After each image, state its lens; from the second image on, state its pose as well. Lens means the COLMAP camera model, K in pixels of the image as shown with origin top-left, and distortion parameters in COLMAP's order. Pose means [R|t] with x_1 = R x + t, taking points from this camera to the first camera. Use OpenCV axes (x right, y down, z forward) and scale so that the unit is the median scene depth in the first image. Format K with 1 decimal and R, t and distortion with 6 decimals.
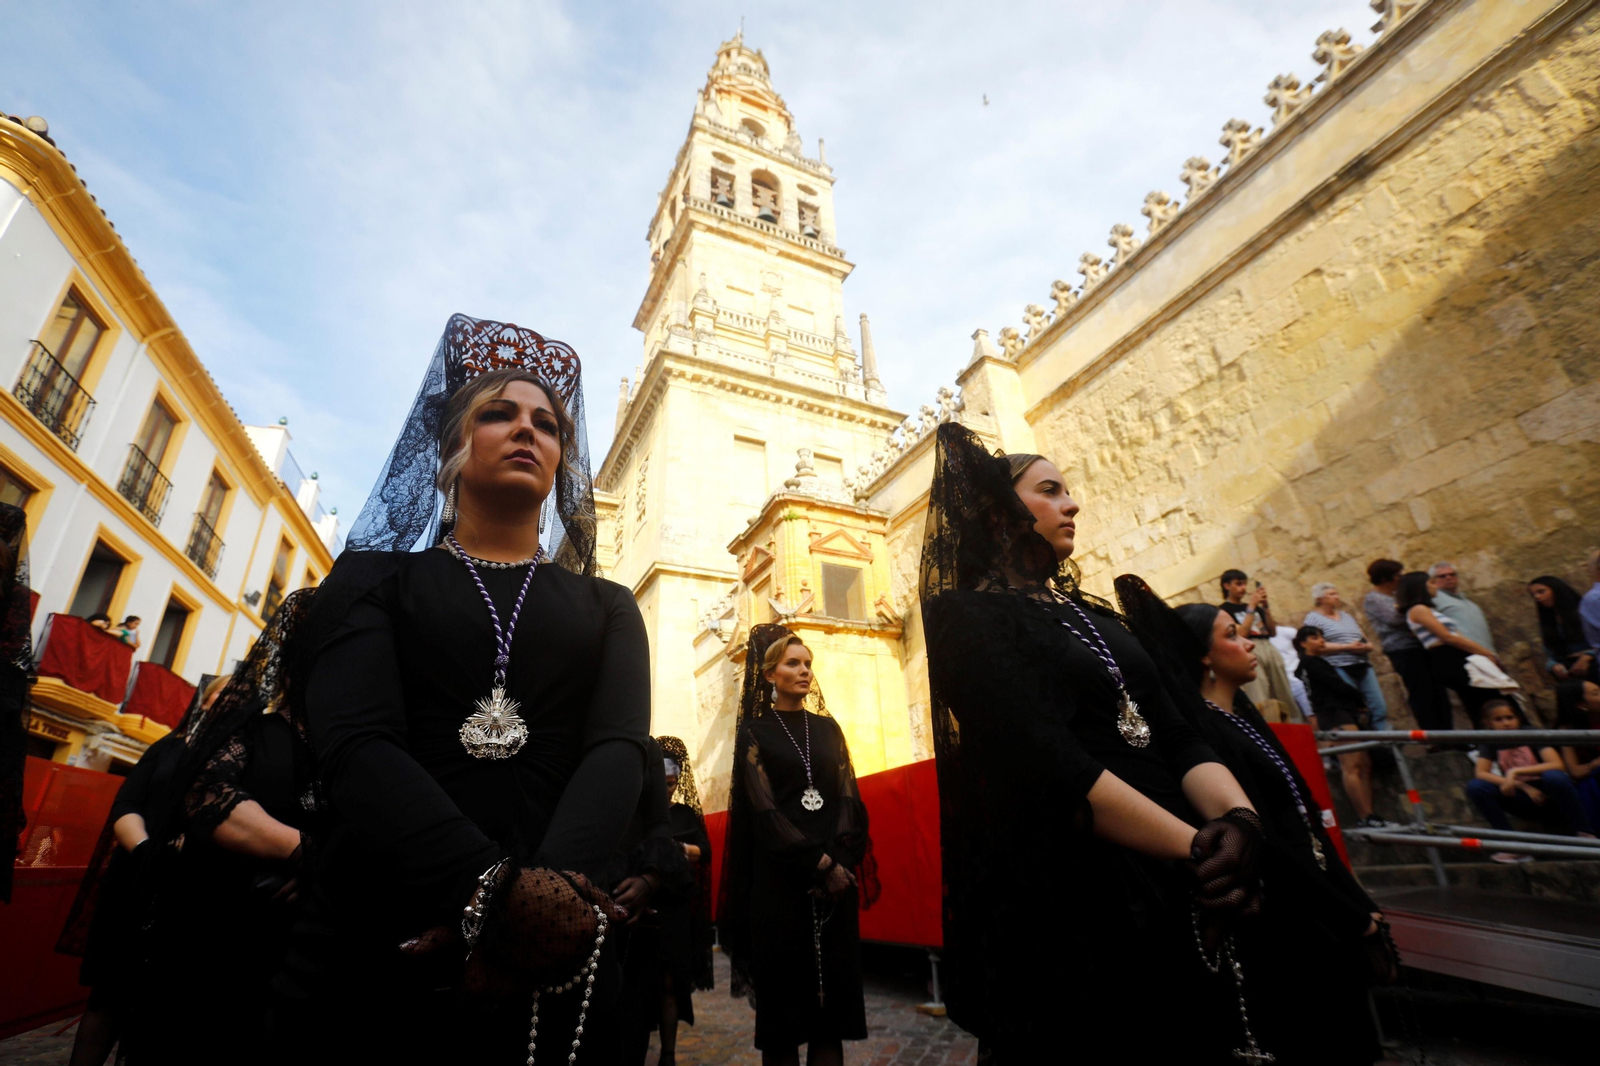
lens RADIAL K [[737.3, 0, 790.8], [0, 737.3, 532.1], [0, 0, 1]] dist [-0.094206, 0.042117]
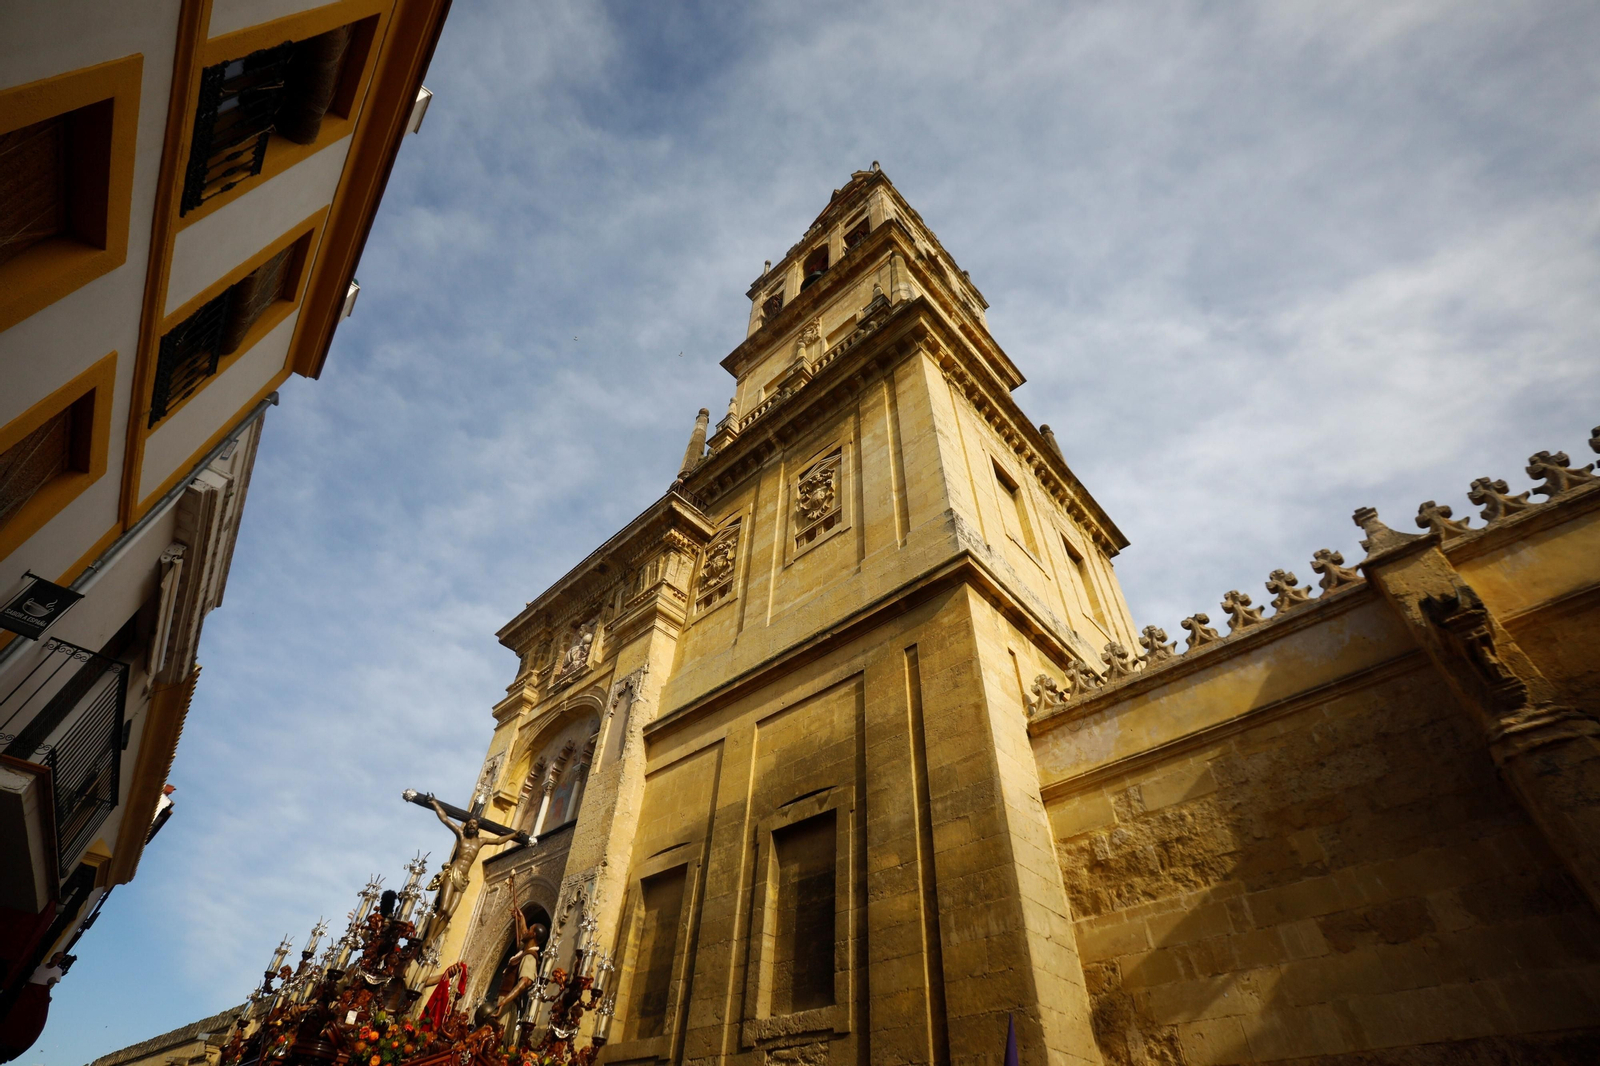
lens RADIAL K [[733.7, 0, 793.6], [0, 733.7, 535.3], [0, 0, 1]] dist [-0.085135, 0.033936]
pose [[0.934314, 0.307626, 0.180067, -0.760948], [-0.224608, 0.900348, -0.372726, 0.473709], [-0.276784, 0.307799, 0.910303, 1.138215]]
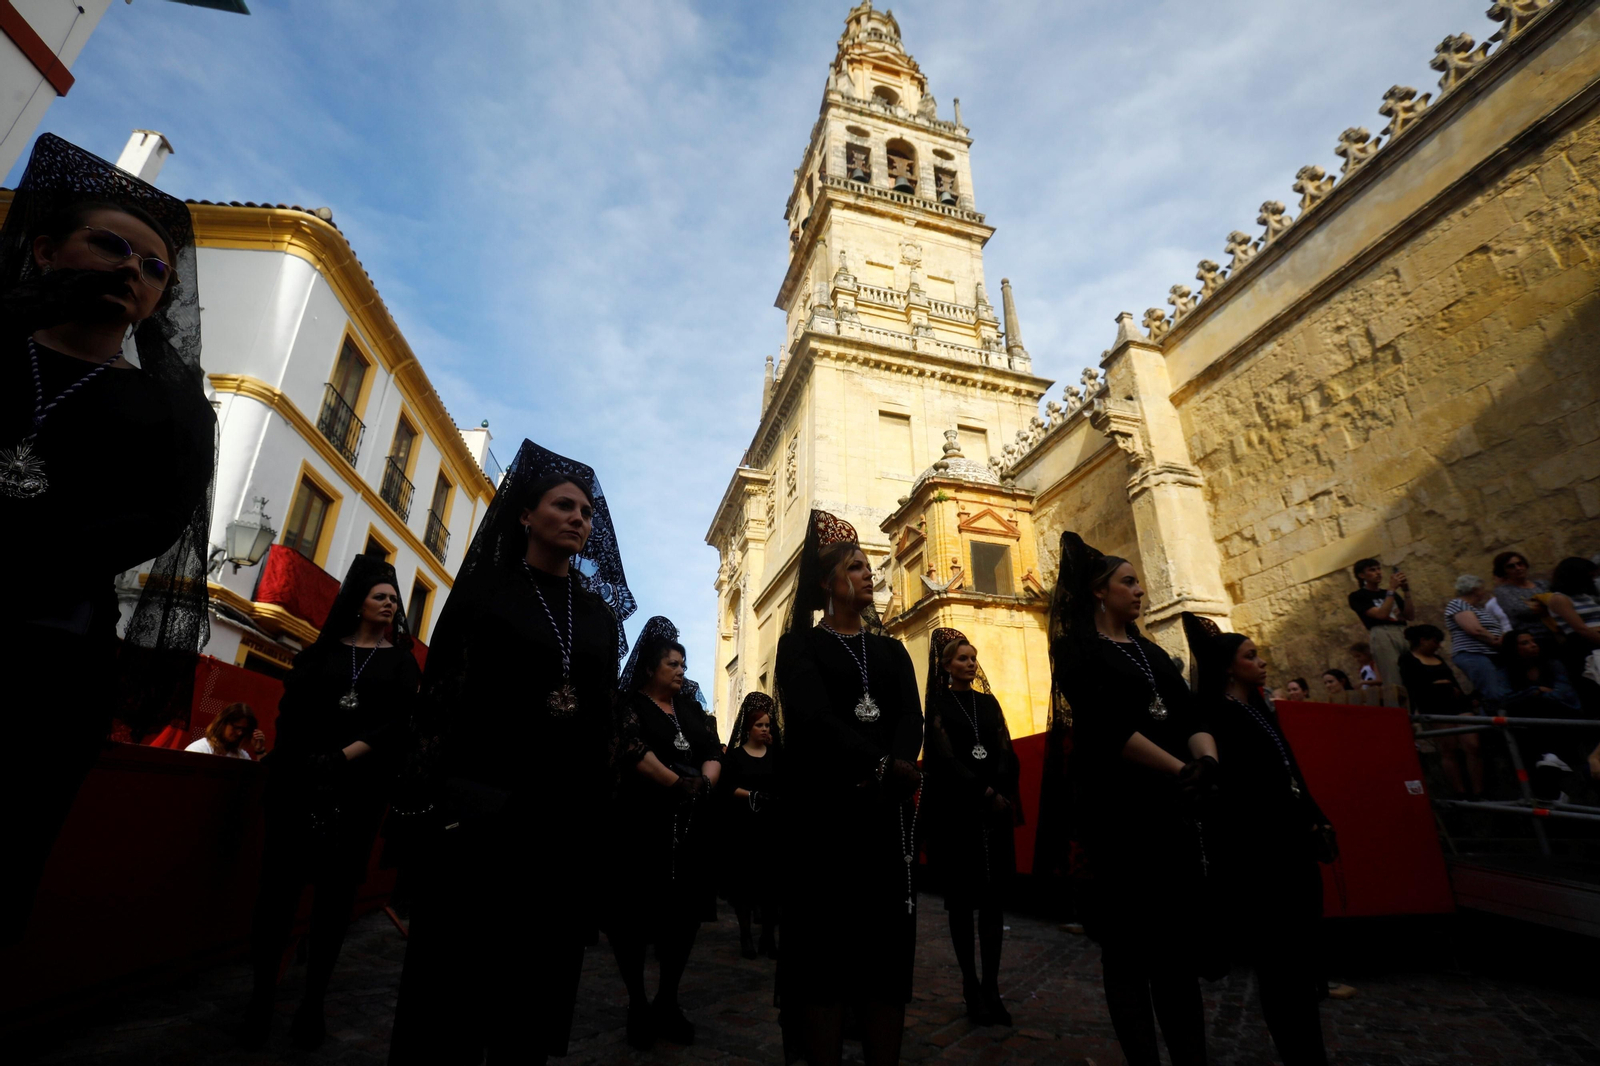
lens RADIAL K [[733.2, 0, 794.5], [0, 733.2, 534.7], [0, 0, 1]] dist [-0.076875, 0.026778]
pose [[0.982199, -0.017900, -0.186986, -0.010556], [0.027546, 0.998413, 0.049115, -0.027754], [0.185810, -0.053392, 0.981134, -0.084223]]
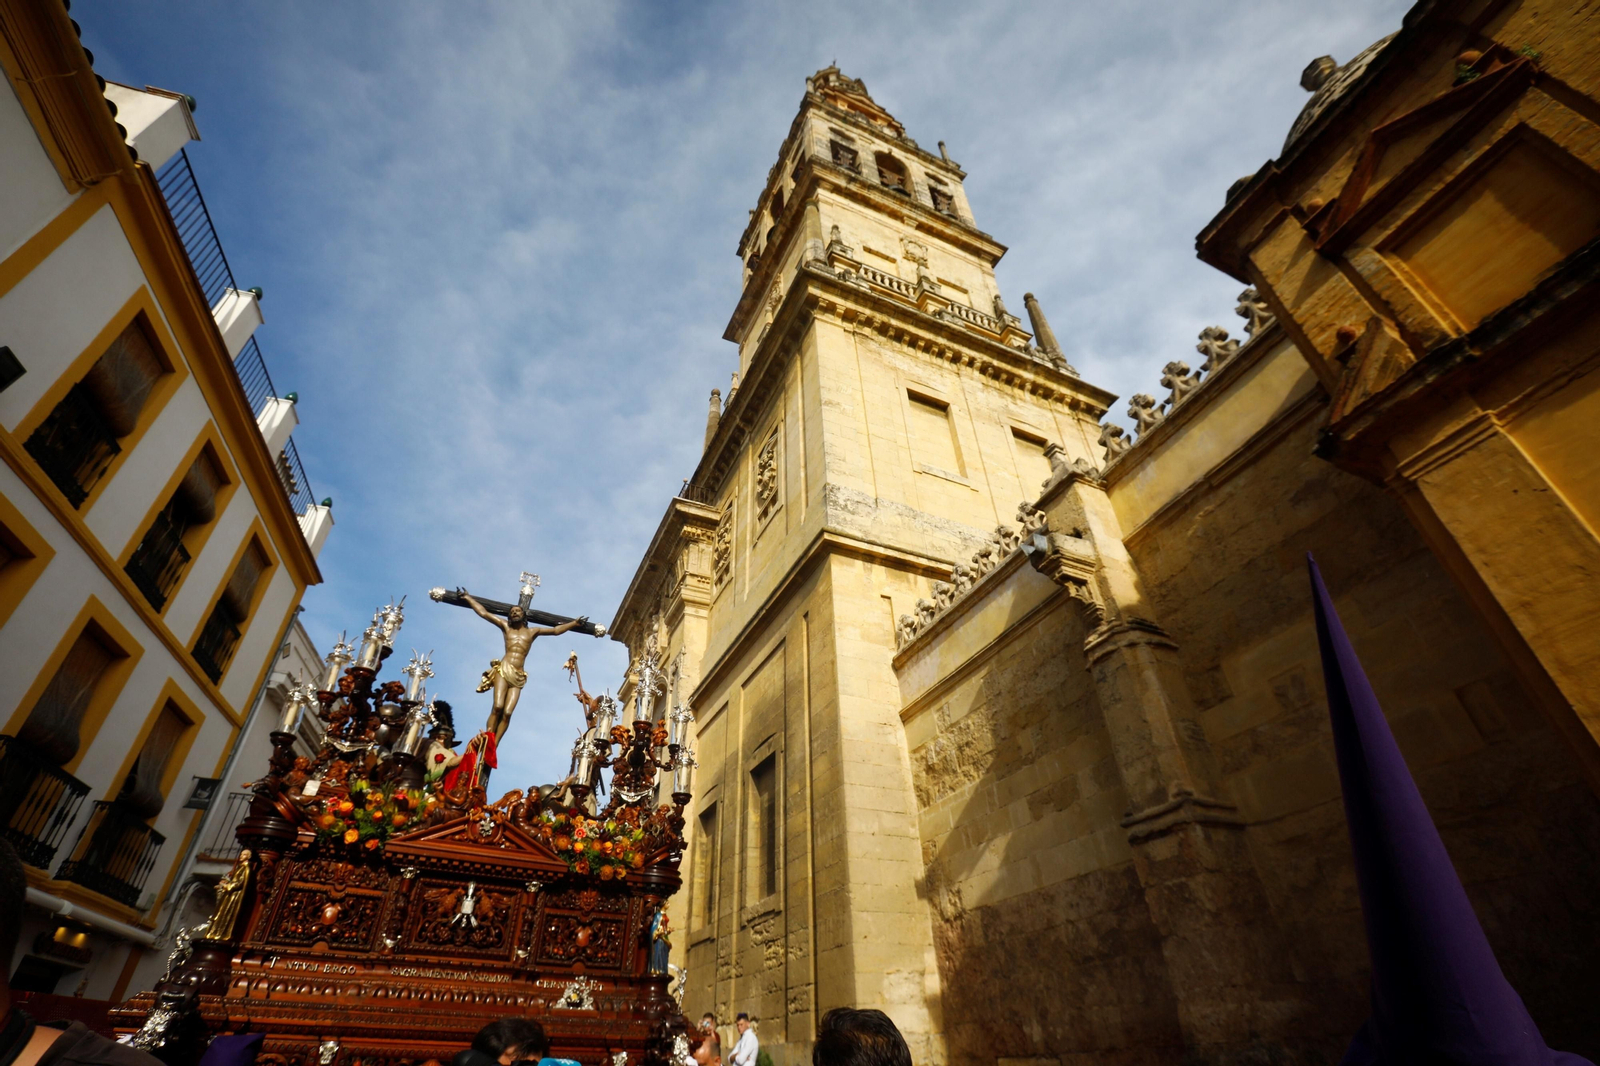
lens RADIAL K [[733.7, 0, 793.6], [0, 733.7, 535.3], [0, 0, 1]] dist [-0.085135, 0.033936]
pose [[0.999422, -0.003691, -0.033794, -0.371846], [-0.003109, 0.979998, -0.198985, 0.322781], [0.033853, 0.198975, 0.979420, 0.811962]]
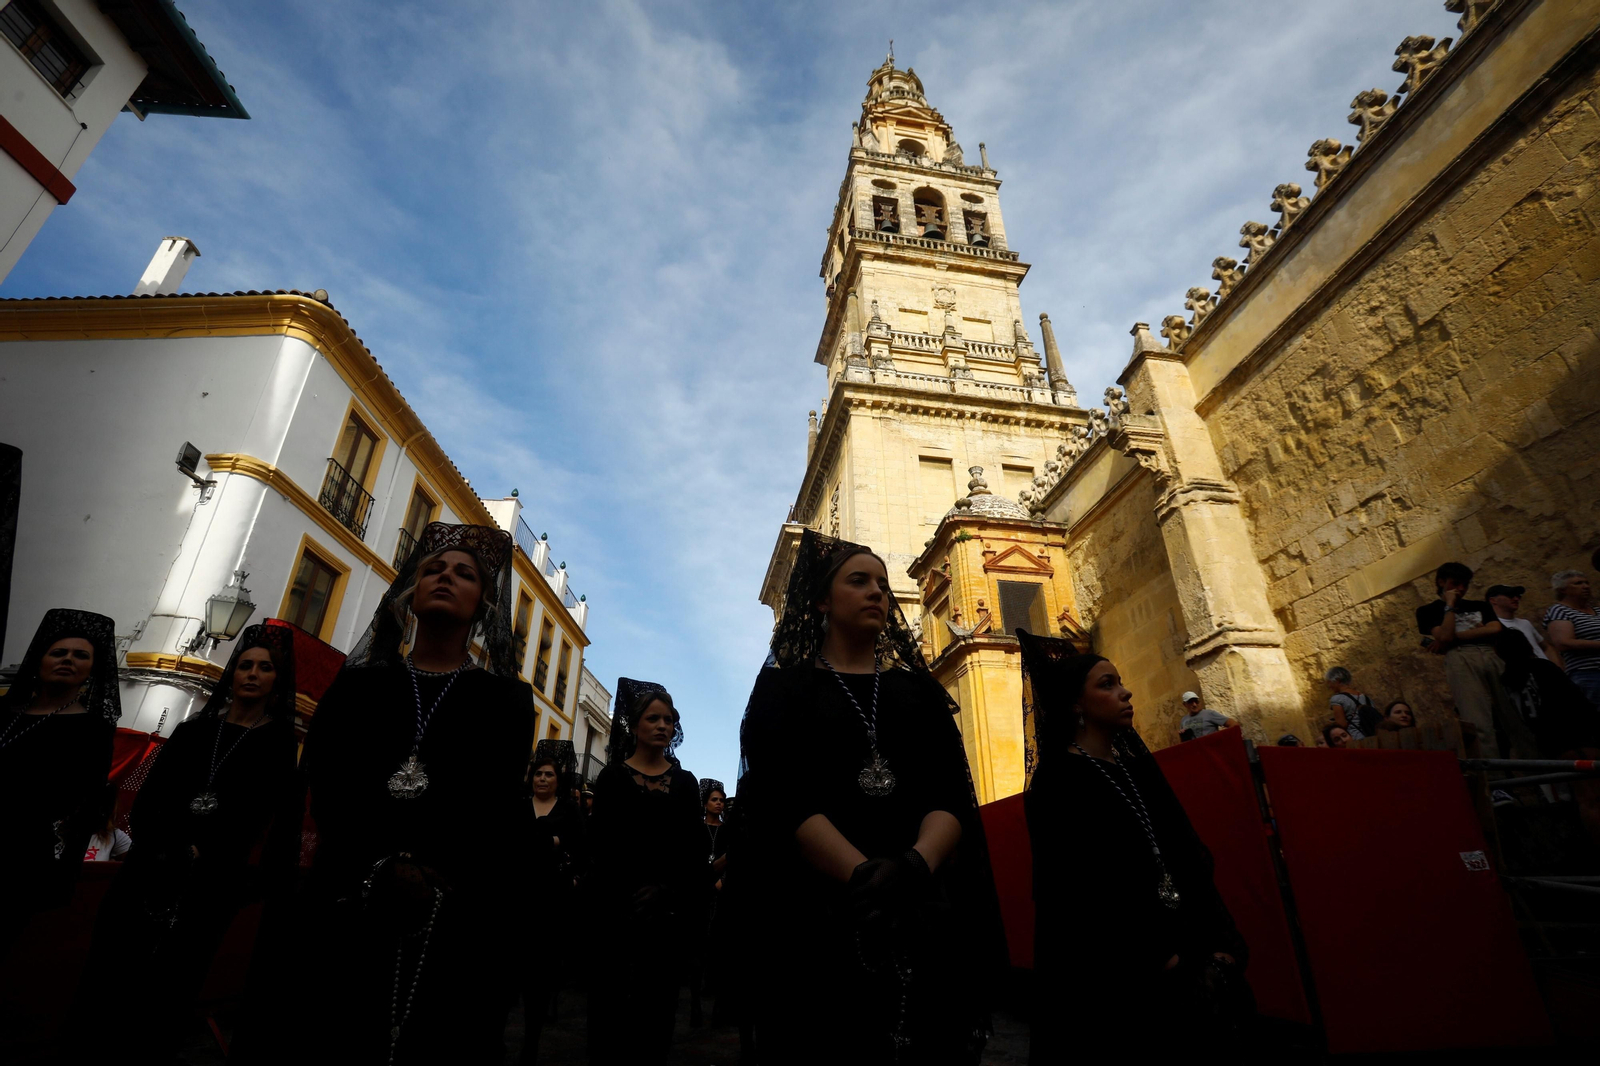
lens RADIAL K [[732.0, 0, 793.3], [0, 732.0, 535.0], [0, 0, 1]] dist [-0.072628, 0.025503]
pose [[0.956466, -0.092110, -0.276926, 0.058647], [0.085886, 0.995706, -0.034550, -0.010287], [0.278919, 0.009262, 0.960270, -0.016782]]
